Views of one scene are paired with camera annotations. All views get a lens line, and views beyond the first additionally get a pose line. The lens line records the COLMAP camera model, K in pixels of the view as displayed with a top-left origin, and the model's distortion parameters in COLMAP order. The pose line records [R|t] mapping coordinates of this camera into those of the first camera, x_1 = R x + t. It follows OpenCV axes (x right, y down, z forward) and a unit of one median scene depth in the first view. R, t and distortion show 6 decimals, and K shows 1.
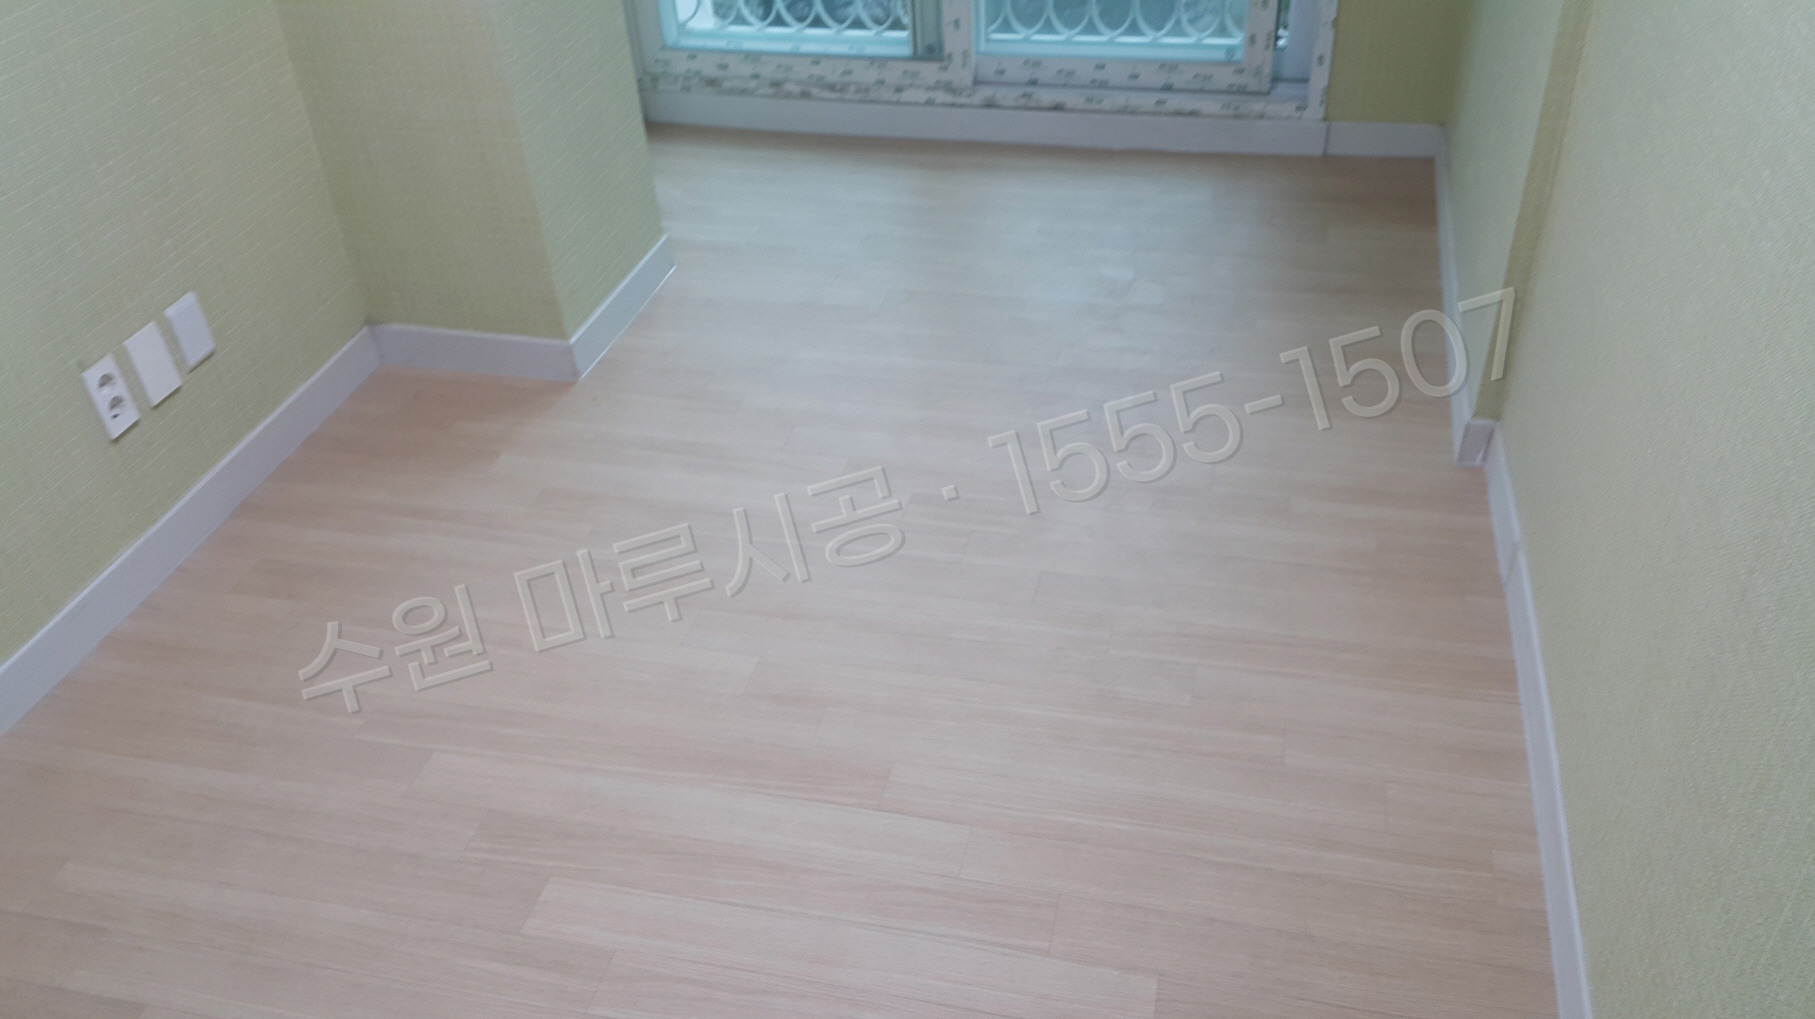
lens RADIAL K [[1457.7, 0, 907.5], [0, 1457.7, 509.5], [0, 0, 1]] dist [0.133379, -0.298029]
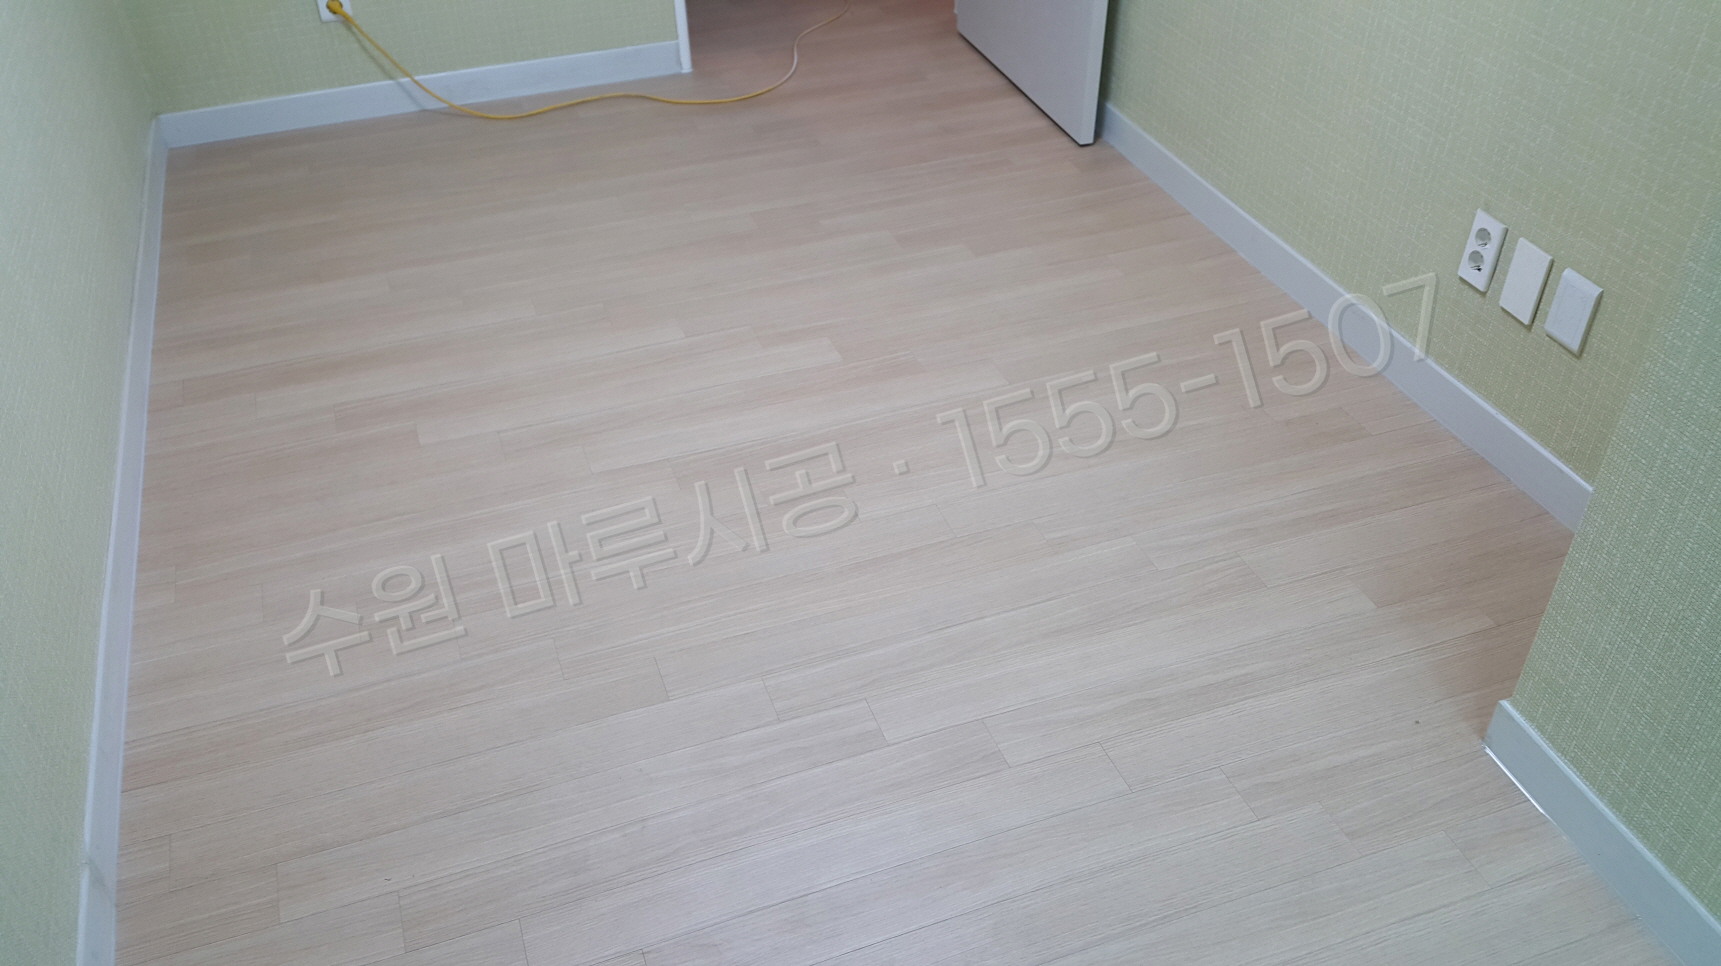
lens RADIAL K [[1382.2, 0, 860.5], [0, 1382.2, 483.0], [0, 0, 1]] dist [0.133379, -0.298029]
pose [[-0.833157, 0.381015, -0.400845, 0.304261], [-0.285423, 0.324571, 0.901769, -0.850189], [0.473690, 0.865726, -0.161669, 1.180712]]
